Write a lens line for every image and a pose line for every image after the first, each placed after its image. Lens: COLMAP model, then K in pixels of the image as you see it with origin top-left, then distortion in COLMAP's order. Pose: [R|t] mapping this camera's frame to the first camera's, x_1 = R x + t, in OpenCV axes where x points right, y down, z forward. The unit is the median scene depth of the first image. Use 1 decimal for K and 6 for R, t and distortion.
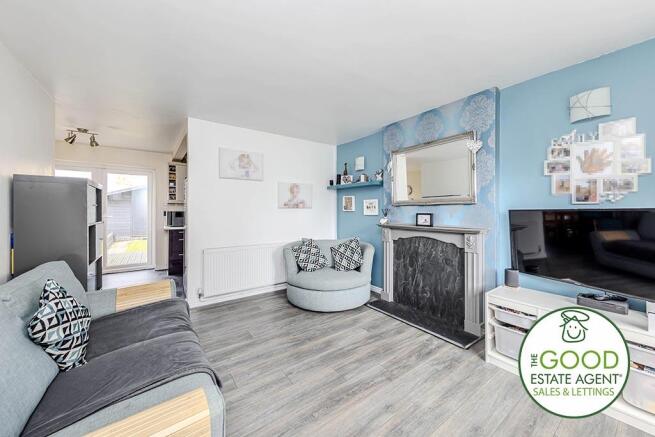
lens RADIAL K [[241.3, 0, 330.3], [0, 241.3, 211.0], [0, 0, 1]] dist [0.000022, 0.000006]
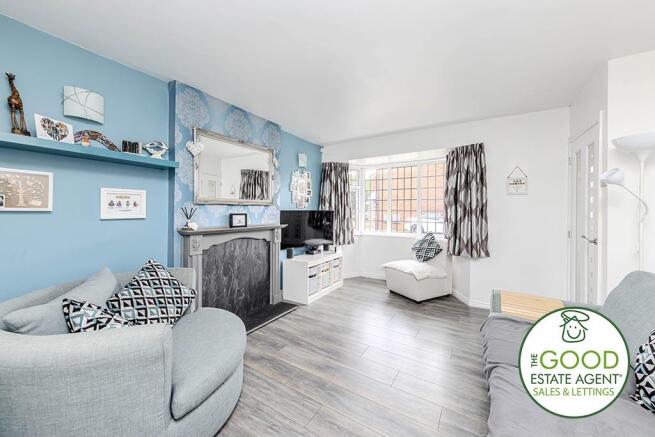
lens RADIAL K [[241.3, 0, 330.3], [0, 241.3, 211.0], [0, 0, 1]] dist [0.000022, 0.000006]
pose [[-0.375880, -0.005020, 0.926655, -0.633161], [-0.008325, 0.999963, 0.002040, -0.005665], [-0.926631, -0.006947, -0.375908, 1.024180]]
